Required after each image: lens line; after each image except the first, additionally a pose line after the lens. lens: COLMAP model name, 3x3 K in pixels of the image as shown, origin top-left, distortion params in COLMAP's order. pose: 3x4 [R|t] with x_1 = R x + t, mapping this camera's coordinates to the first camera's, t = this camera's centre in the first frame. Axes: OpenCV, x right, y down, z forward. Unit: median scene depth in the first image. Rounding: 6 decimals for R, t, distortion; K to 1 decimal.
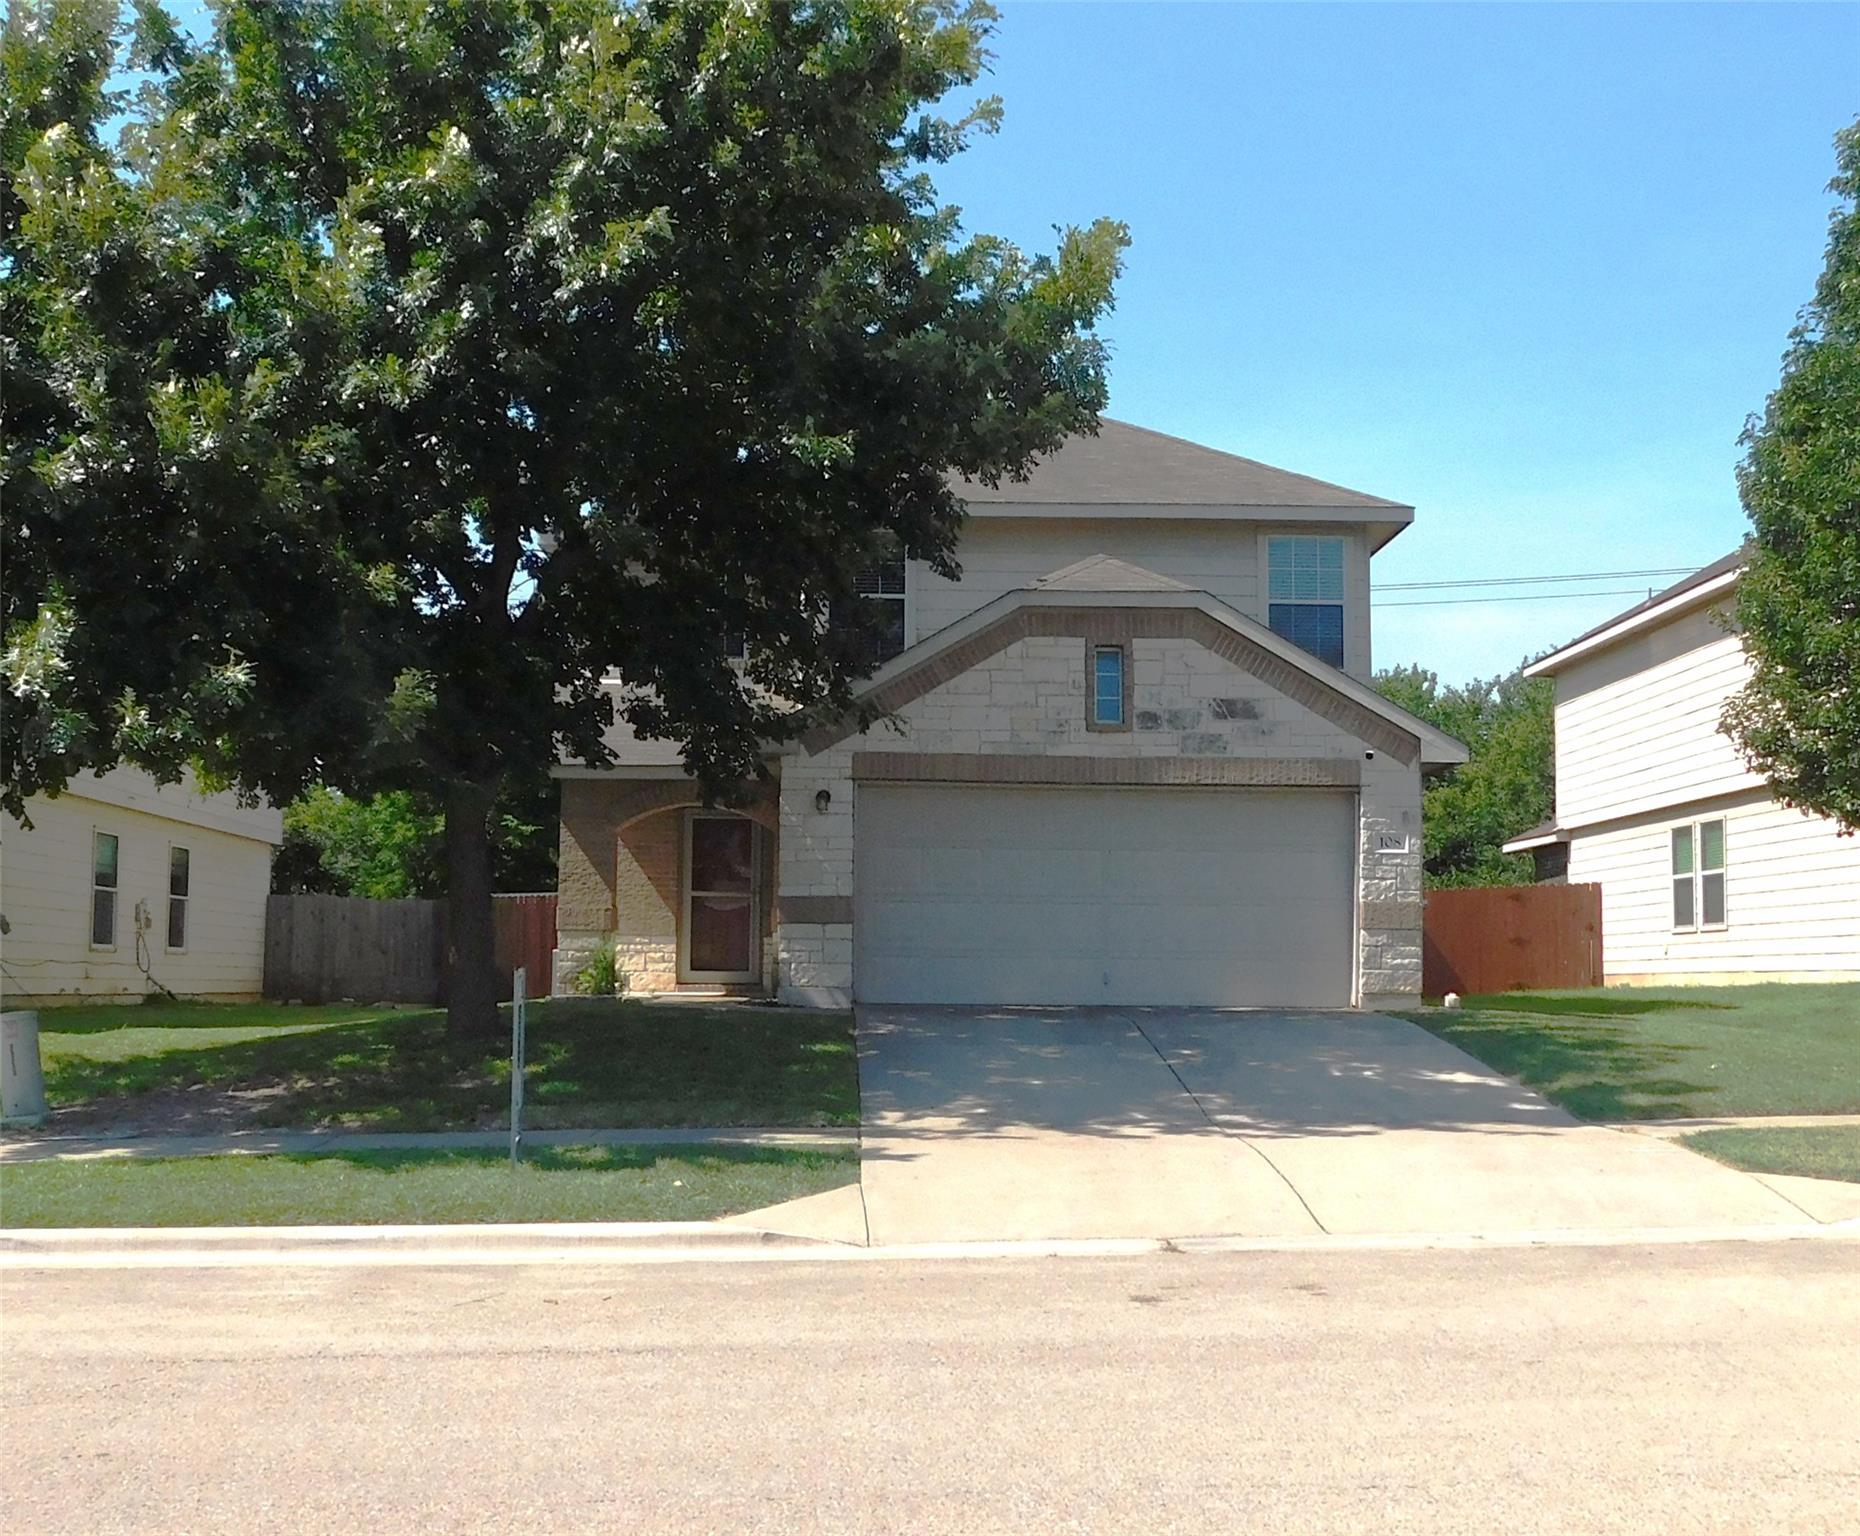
lens RADIAL K [[2113.8, 0, 918.3], [0, 2113.8, 835.2], [0, 0, 1]] dist [-0.064005, 0.000000]
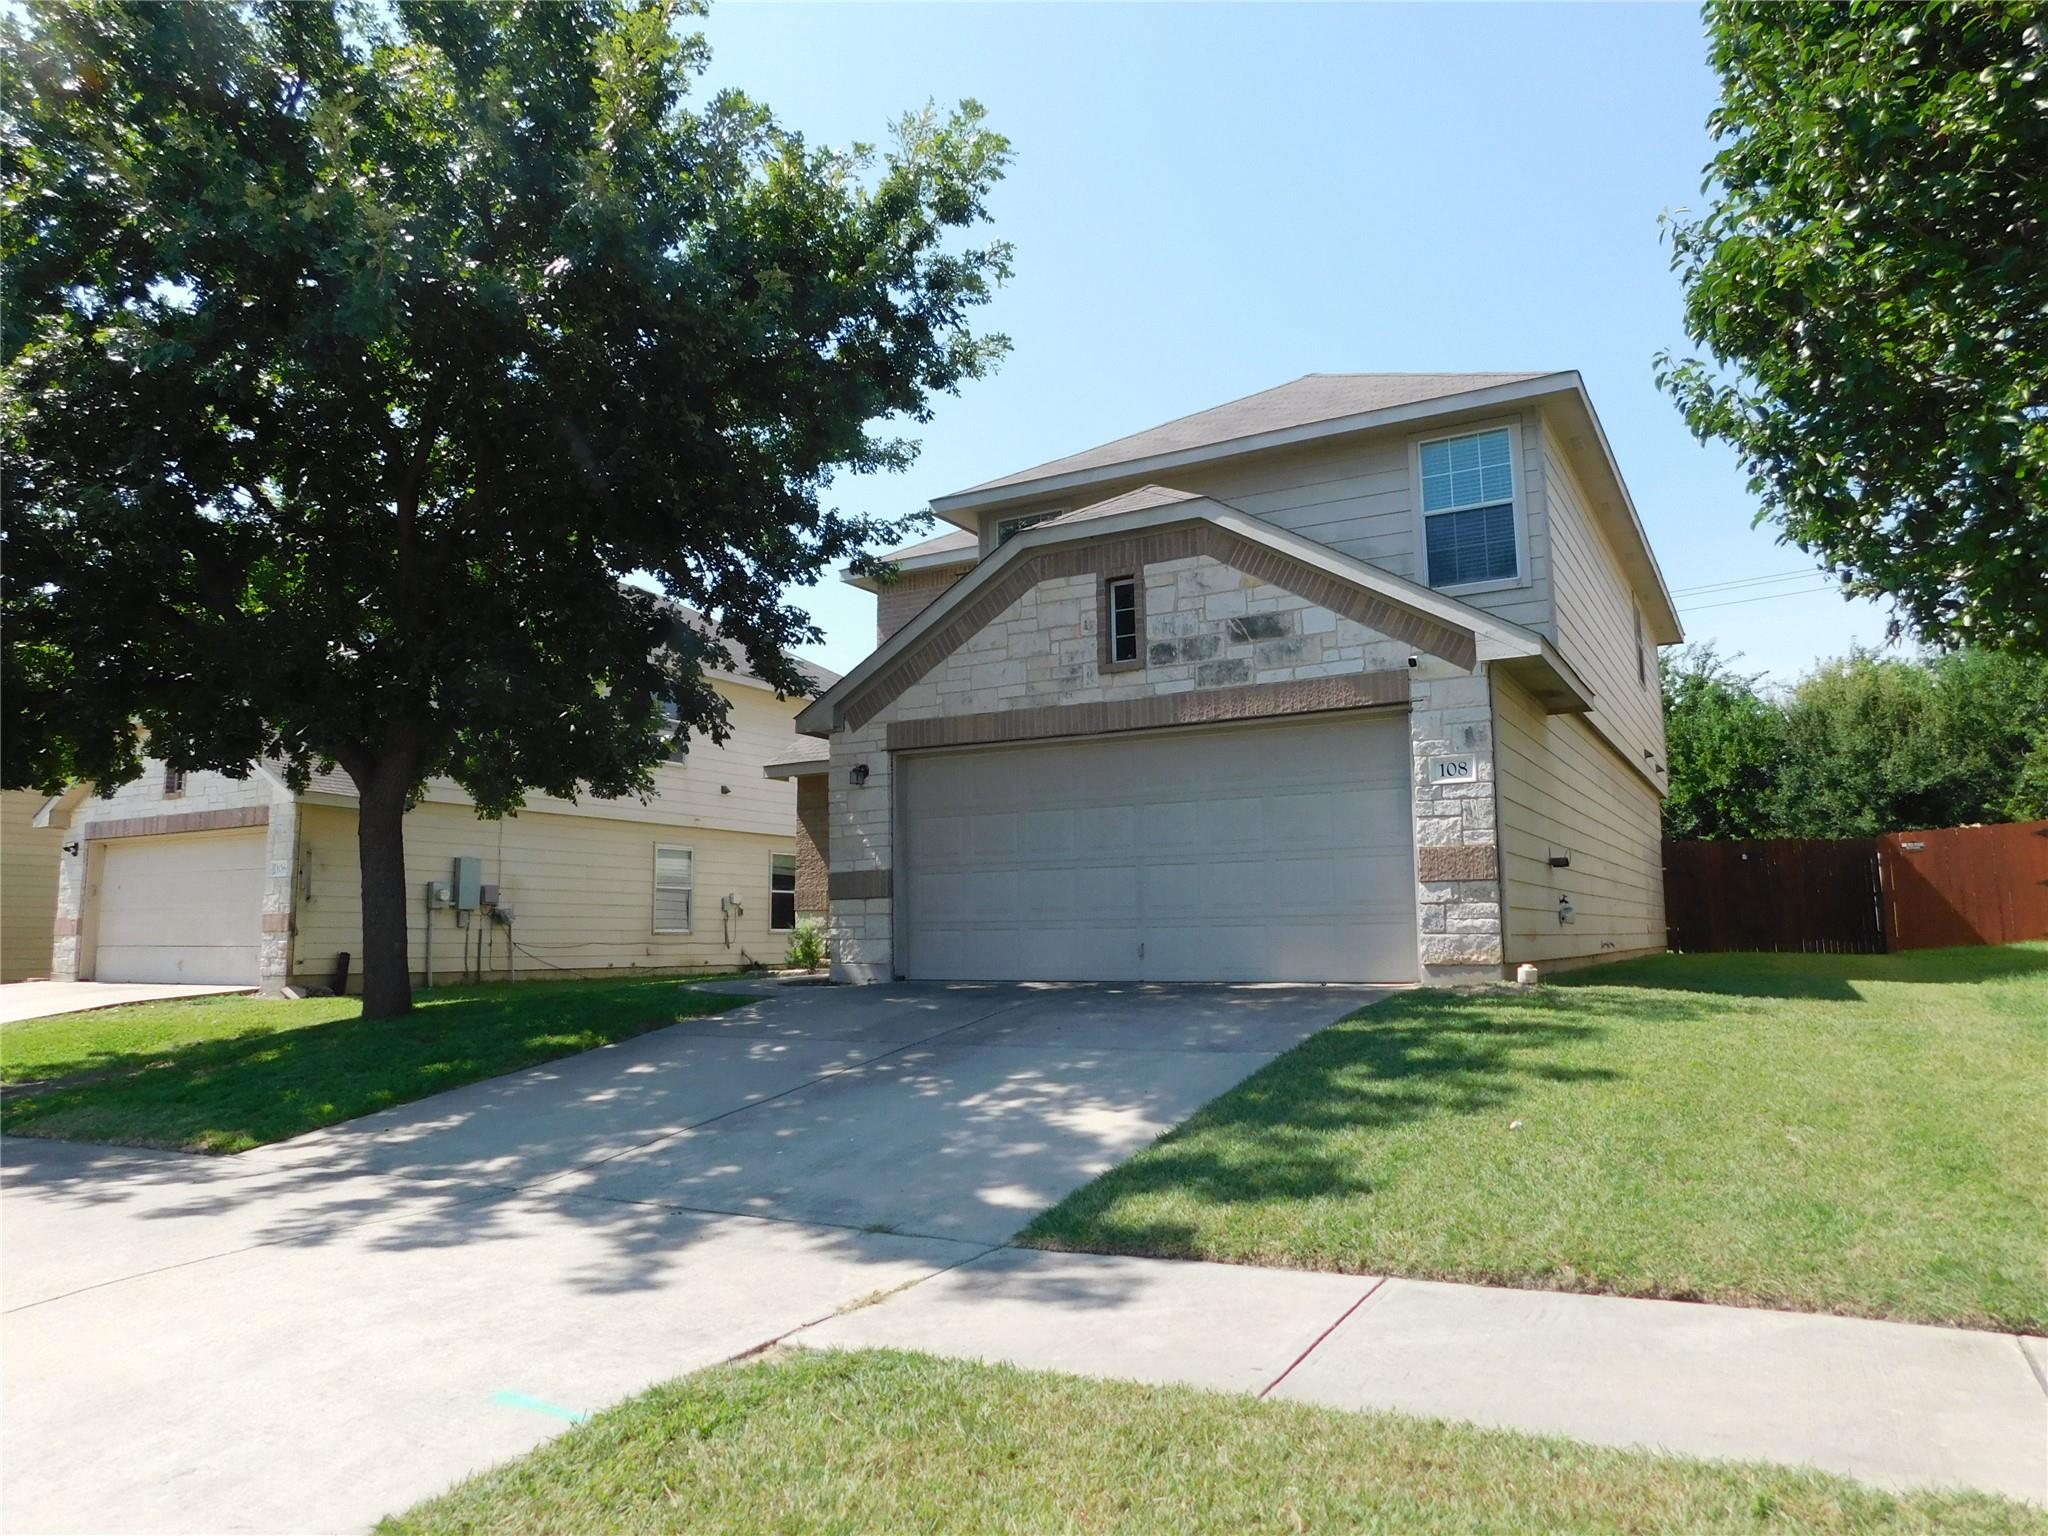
lens RADIAL K [[1351.6, 0, 1033.3], [0, 1351.6, 765.3], [0, 0, 1]] dist [-0.067623, 0.045582]
pose [[0.850999, -0.085078, -0.518231, 0.349569], [0.055425, 0.995829, -0.072472, 0.029408], [0.522235, 0.032951, 0.852165, 0.494548]]
